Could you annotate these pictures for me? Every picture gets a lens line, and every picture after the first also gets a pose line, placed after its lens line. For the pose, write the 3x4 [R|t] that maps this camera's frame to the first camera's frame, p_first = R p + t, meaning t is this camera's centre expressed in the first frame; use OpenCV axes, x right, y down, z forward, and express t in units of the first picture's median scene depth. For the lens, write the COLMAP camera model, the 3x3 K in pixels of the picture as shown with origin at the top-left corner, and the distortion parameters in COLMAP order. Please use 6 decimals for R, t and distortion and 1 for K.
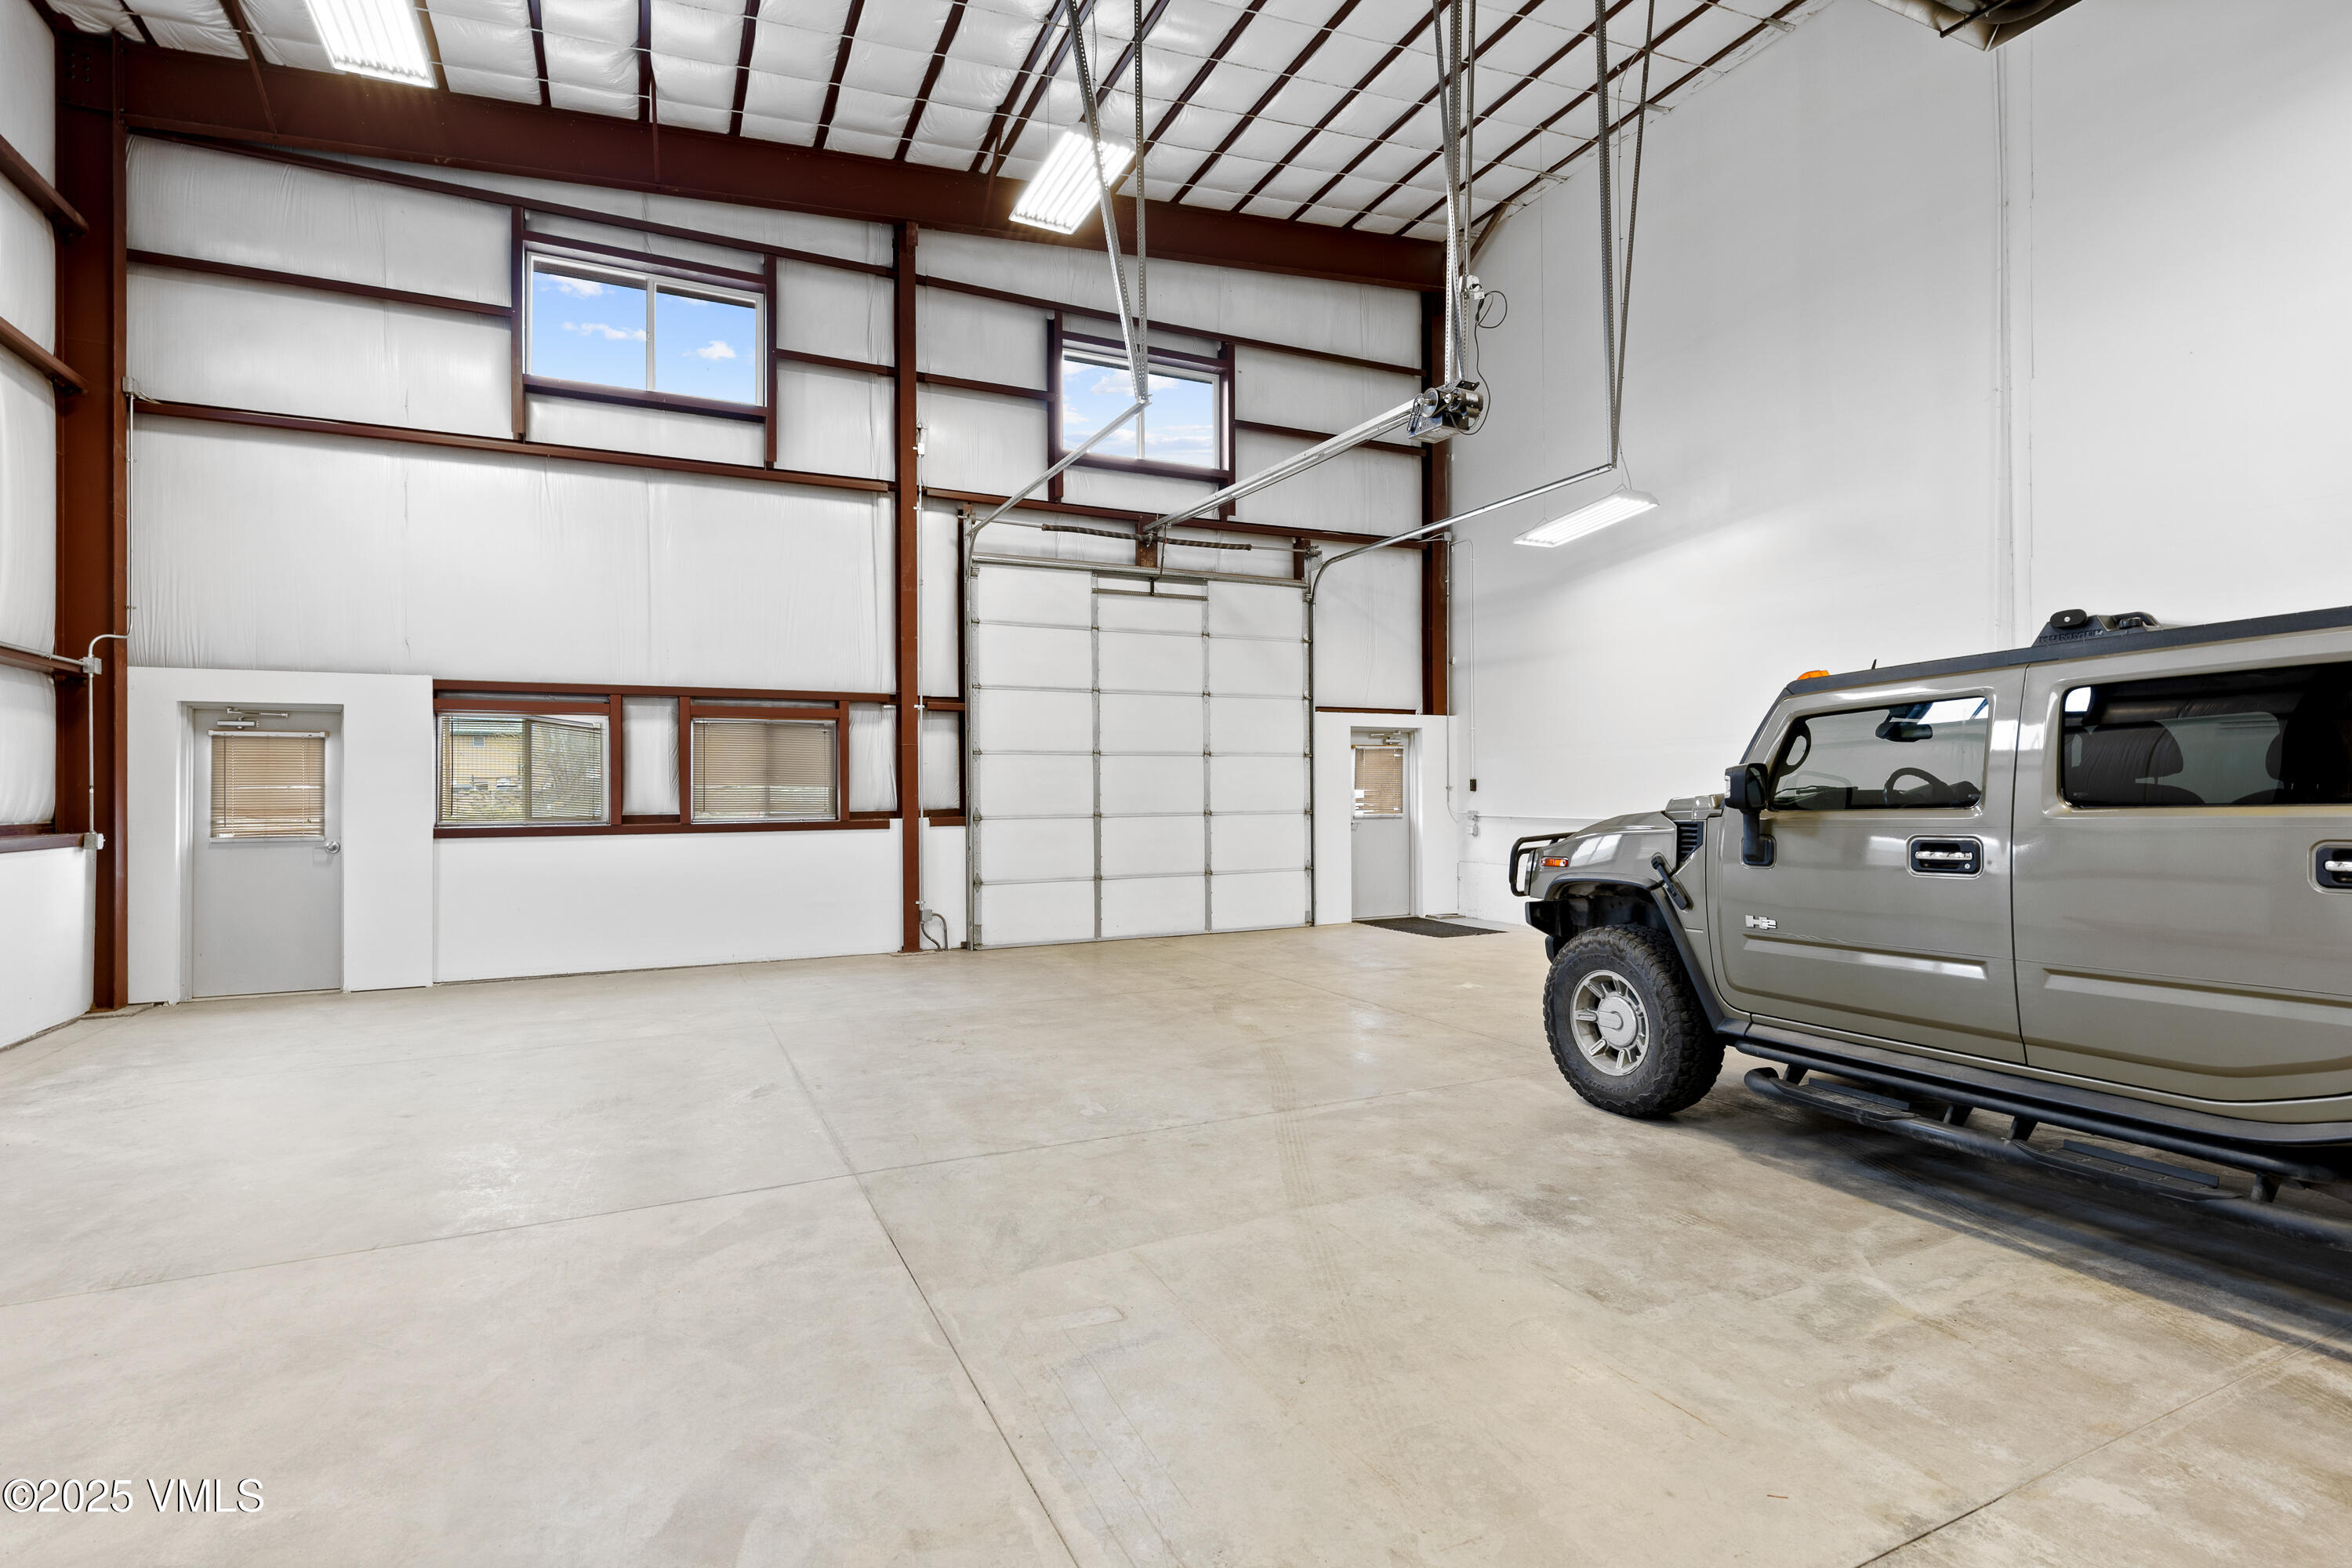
lens RADIAL K [[1110.8, 0, 1173.4], [0, 1110.8, 785.5], [0, 0, 1]] dist [0.002150, -0.001249]
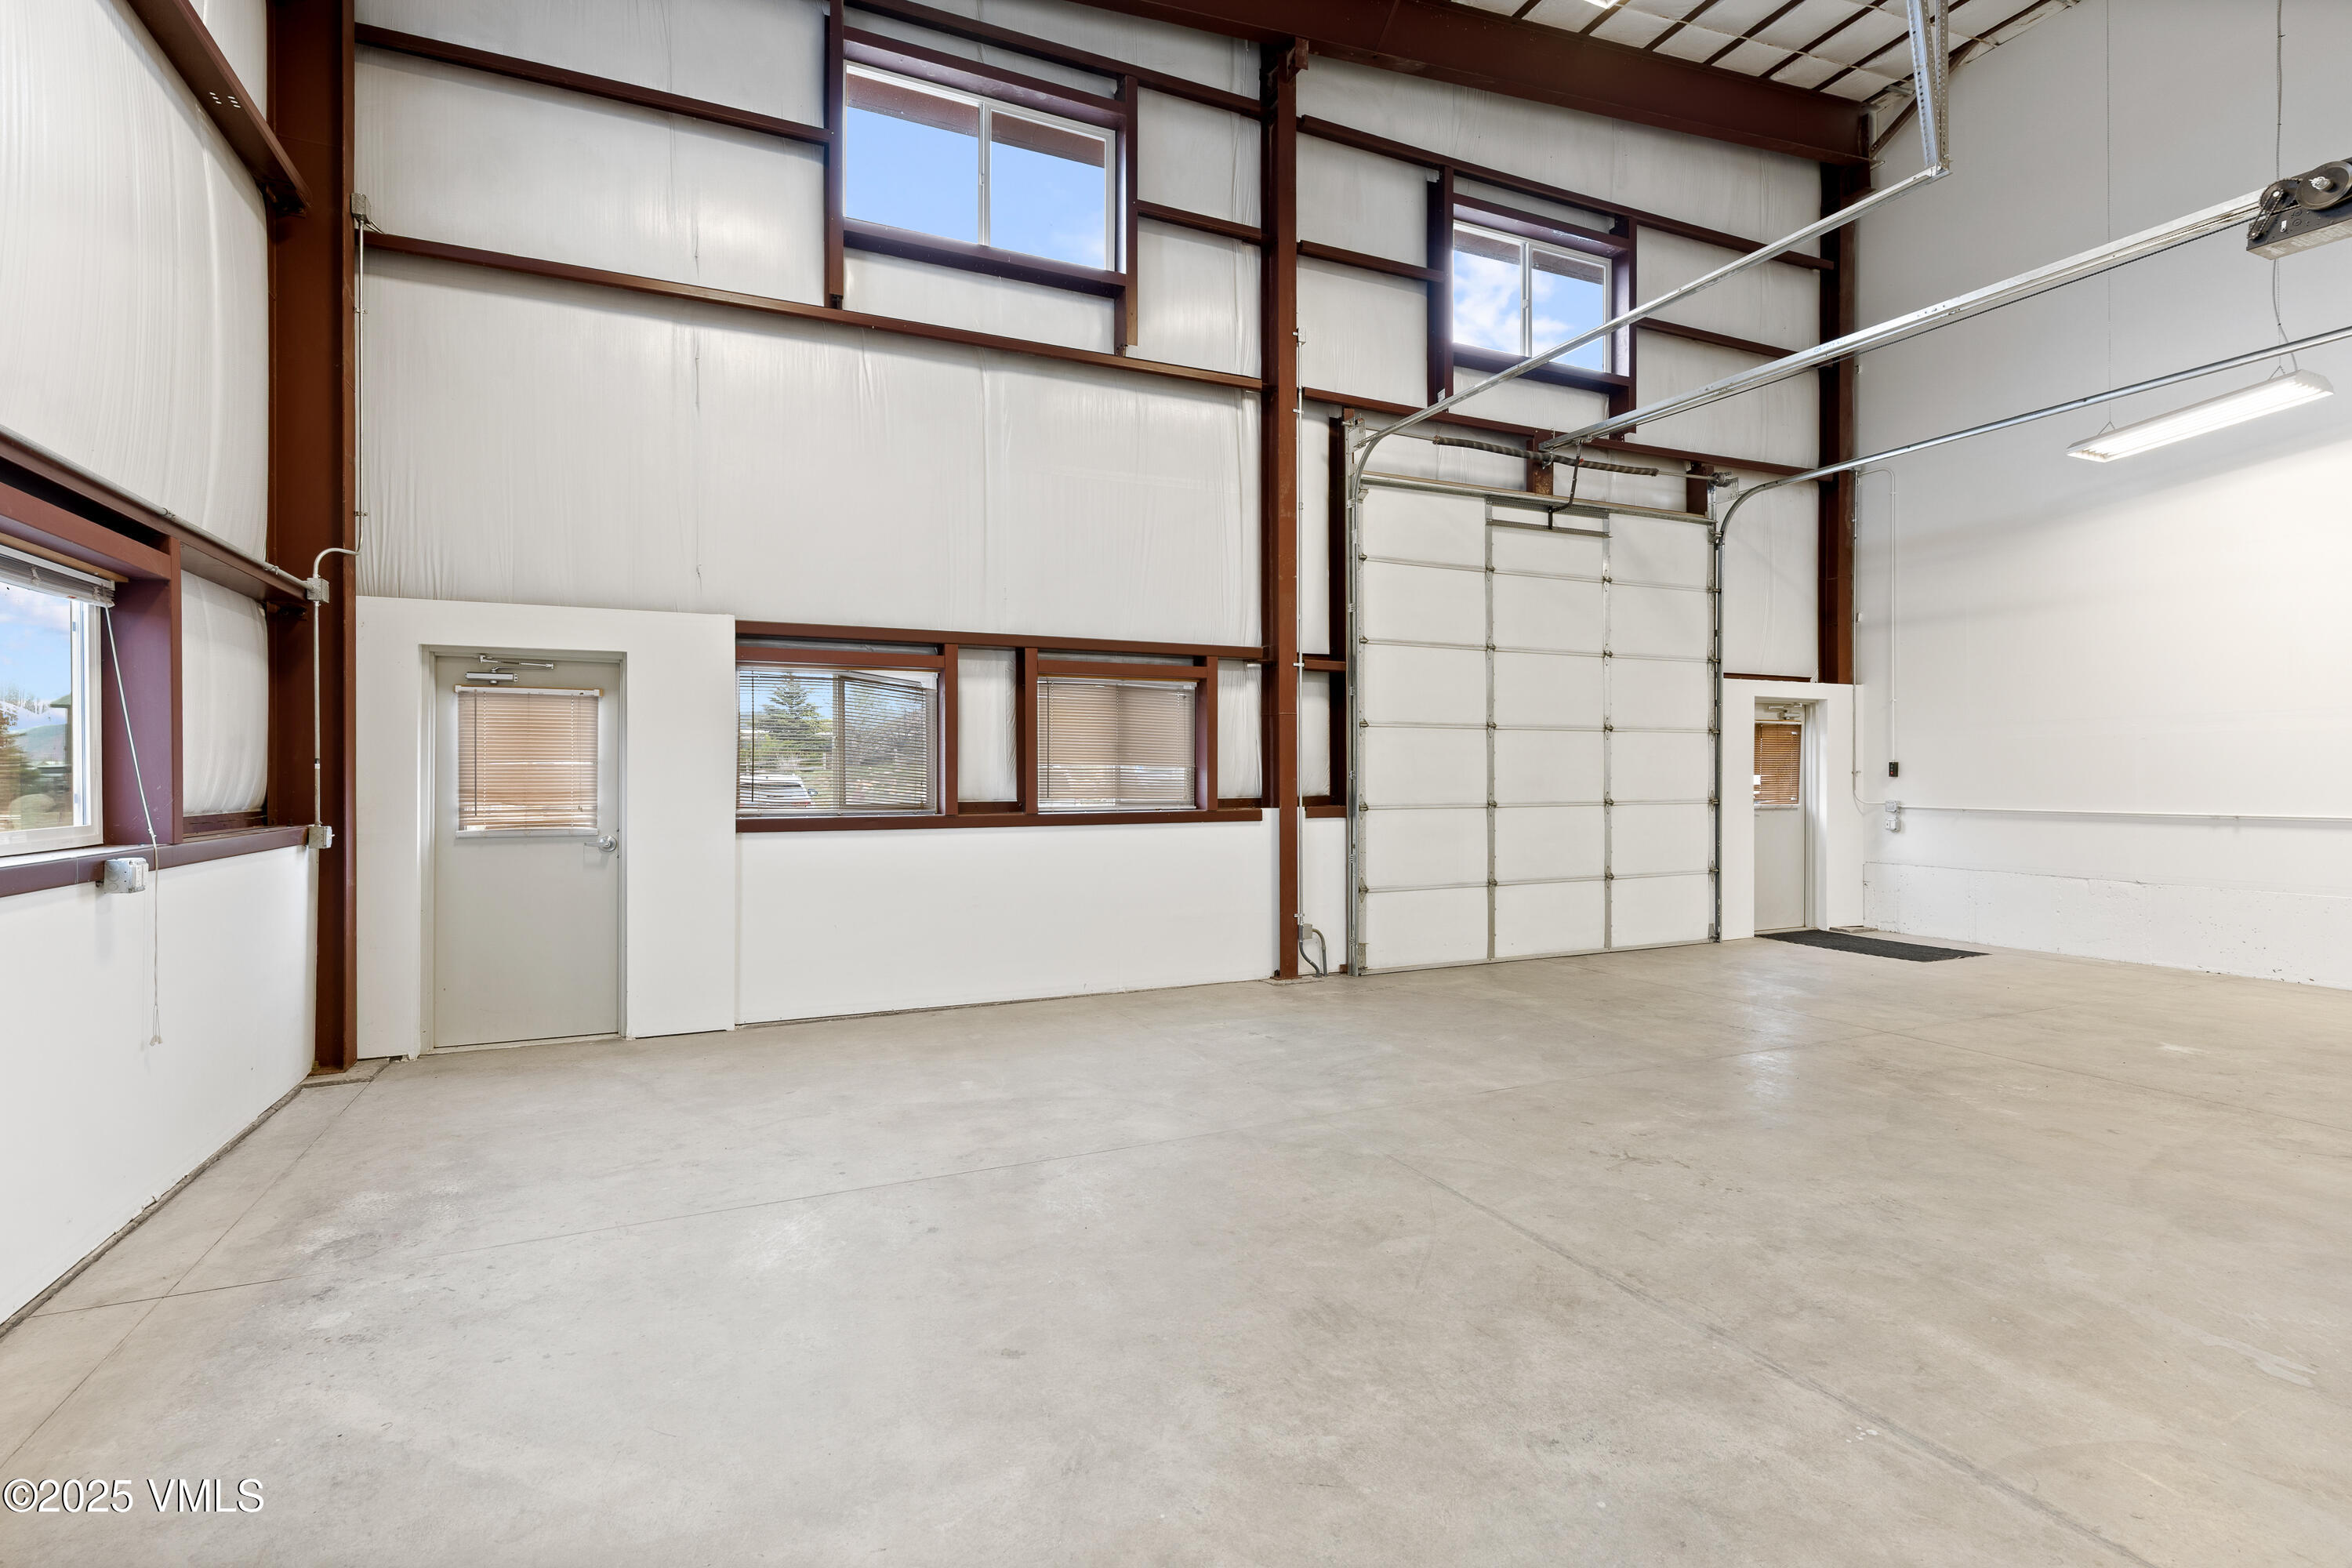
lens RADIAL K [[1110.8, 0, 1192.4], [0, 1110.8, 773.4], [0, 0, 1]] dist [0.002150, -0.001249]
pose [[0.999681, 0.005817, -0.024575, -0.322089], [-0.005722, 0.999976, 0.003928, 0.002994], [0.024597, -0.003786, 0.999690, 0.245919]]
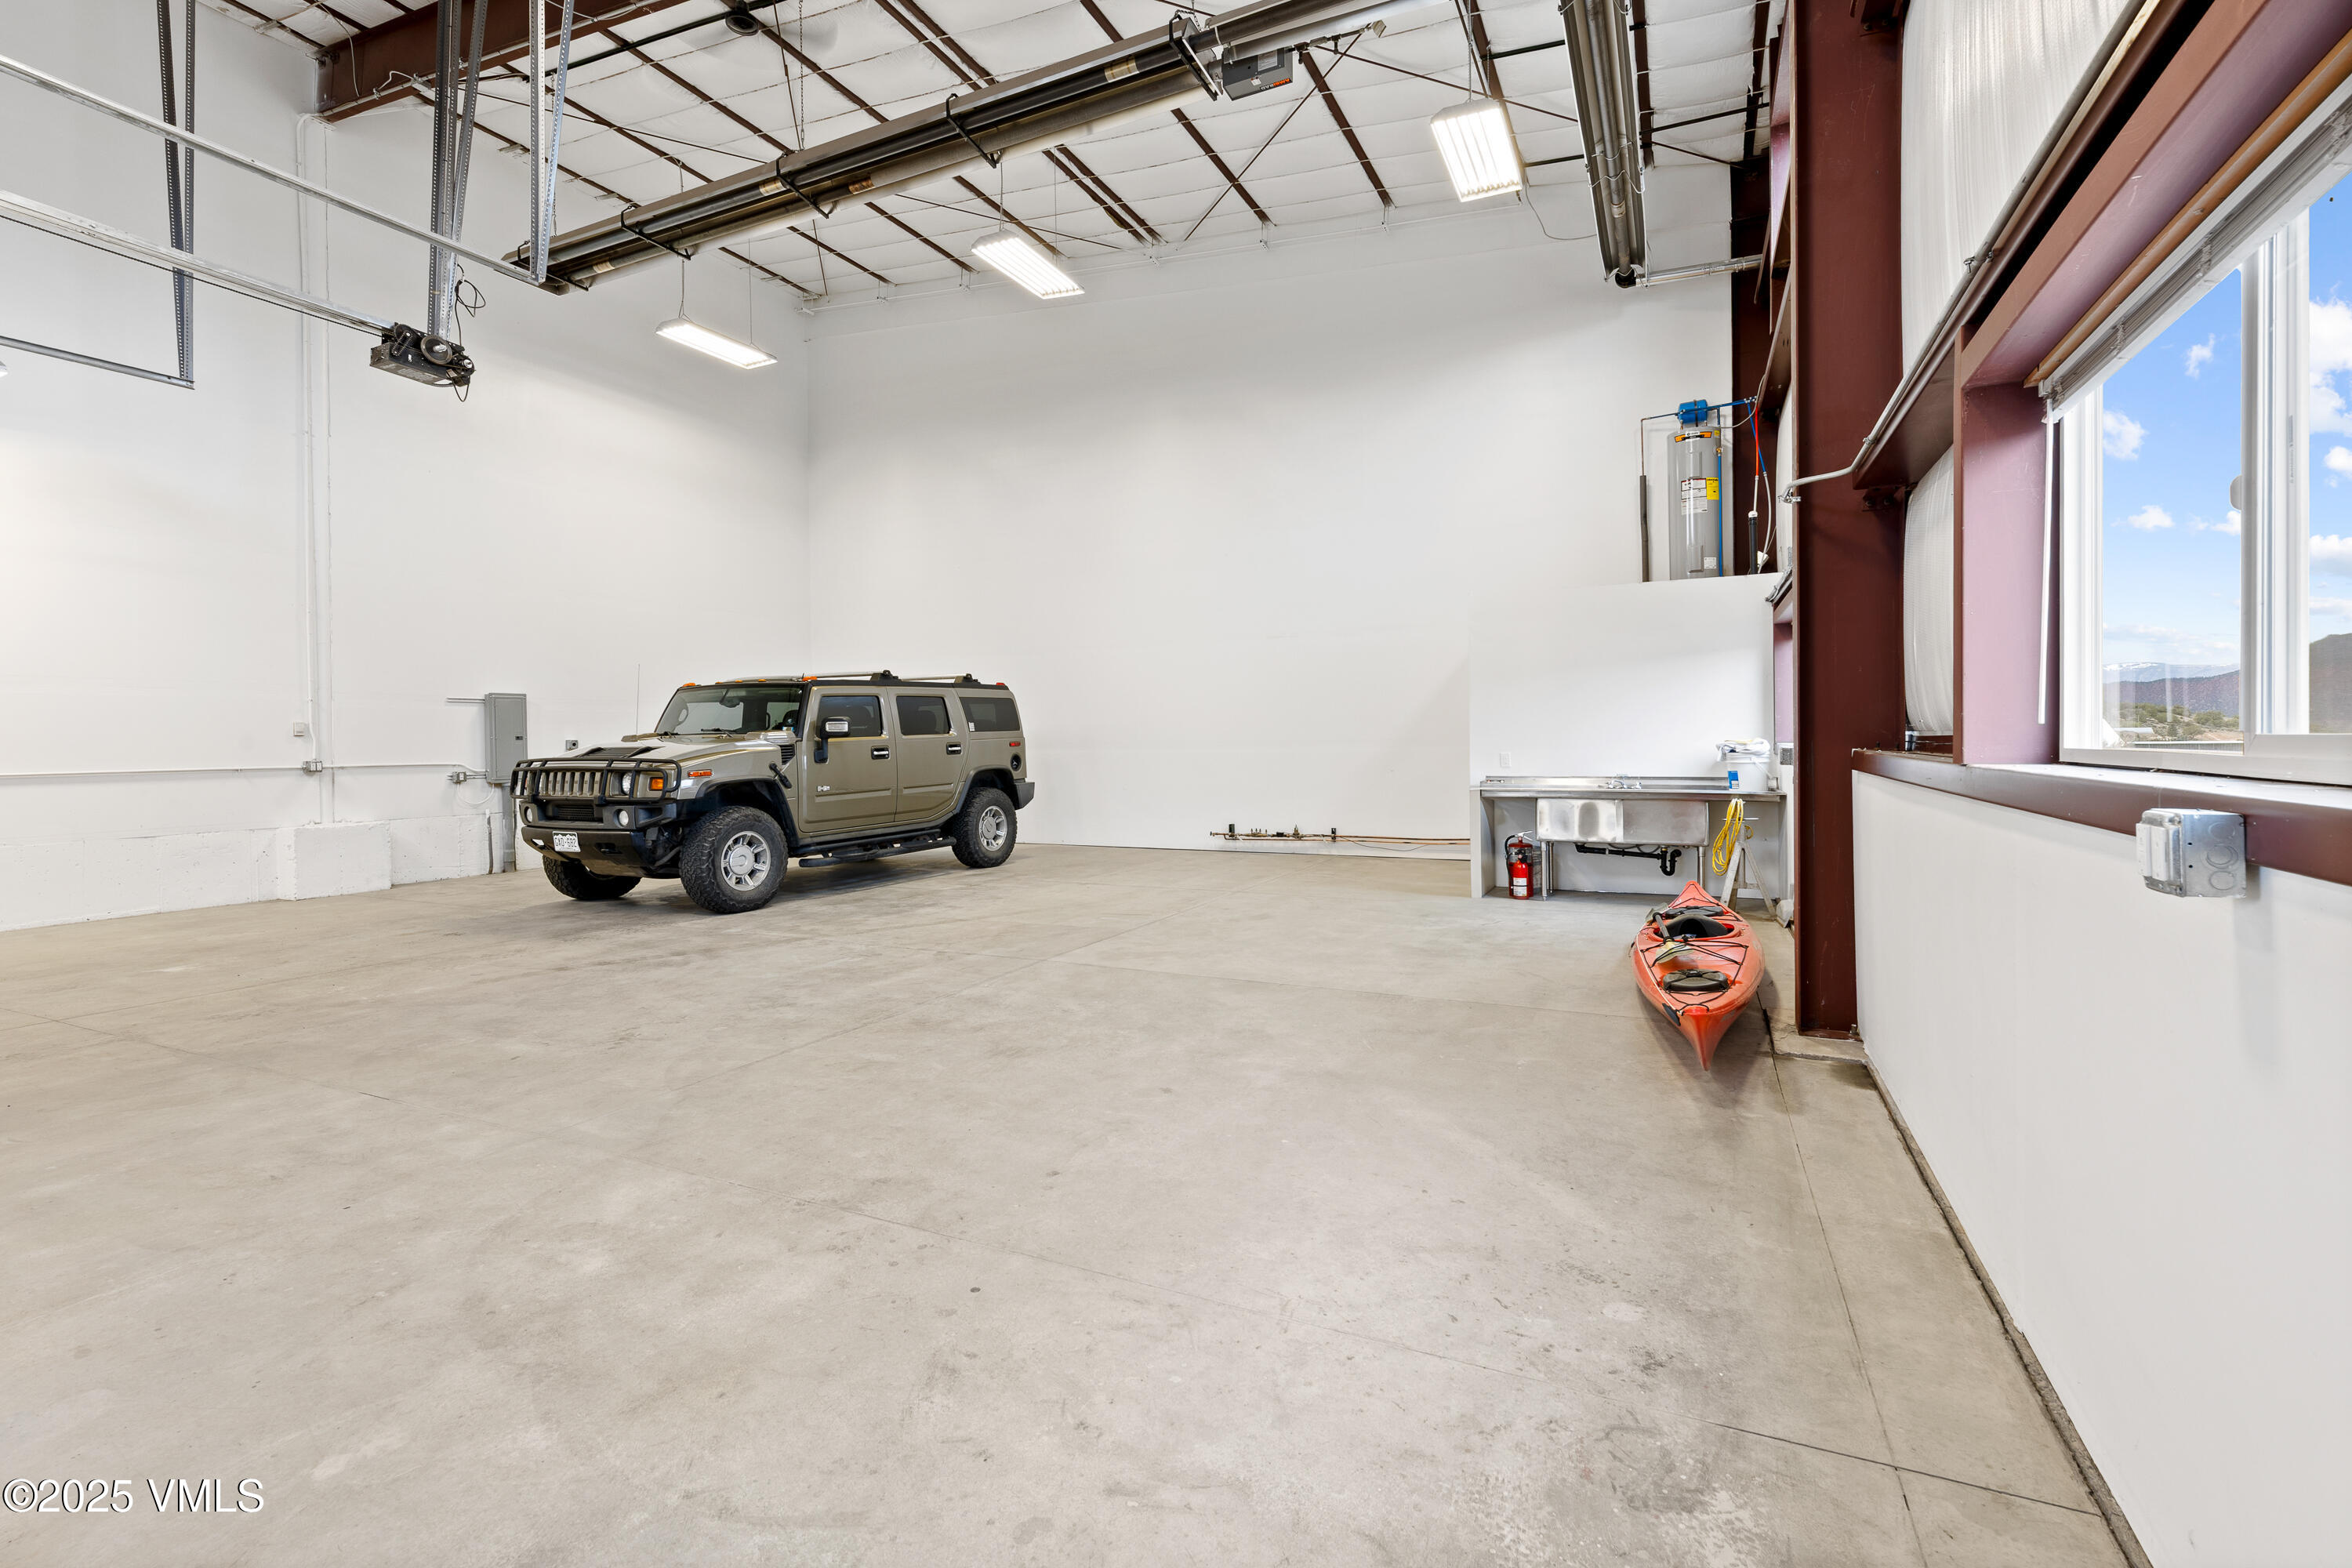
lens RADIAL K [[1056.5, 0, 1186.8], [0, 1056.5, 767.0], [0, 0, 1]] dist [0.000745, -0.000139]
pose [[-0.625997, -0.004245, 0.779814, -0.765747], [0.013675, 0.999772, 0.016420, 0.029194], [-0.779706, 0.020943, -0.625796, 0.878539]]
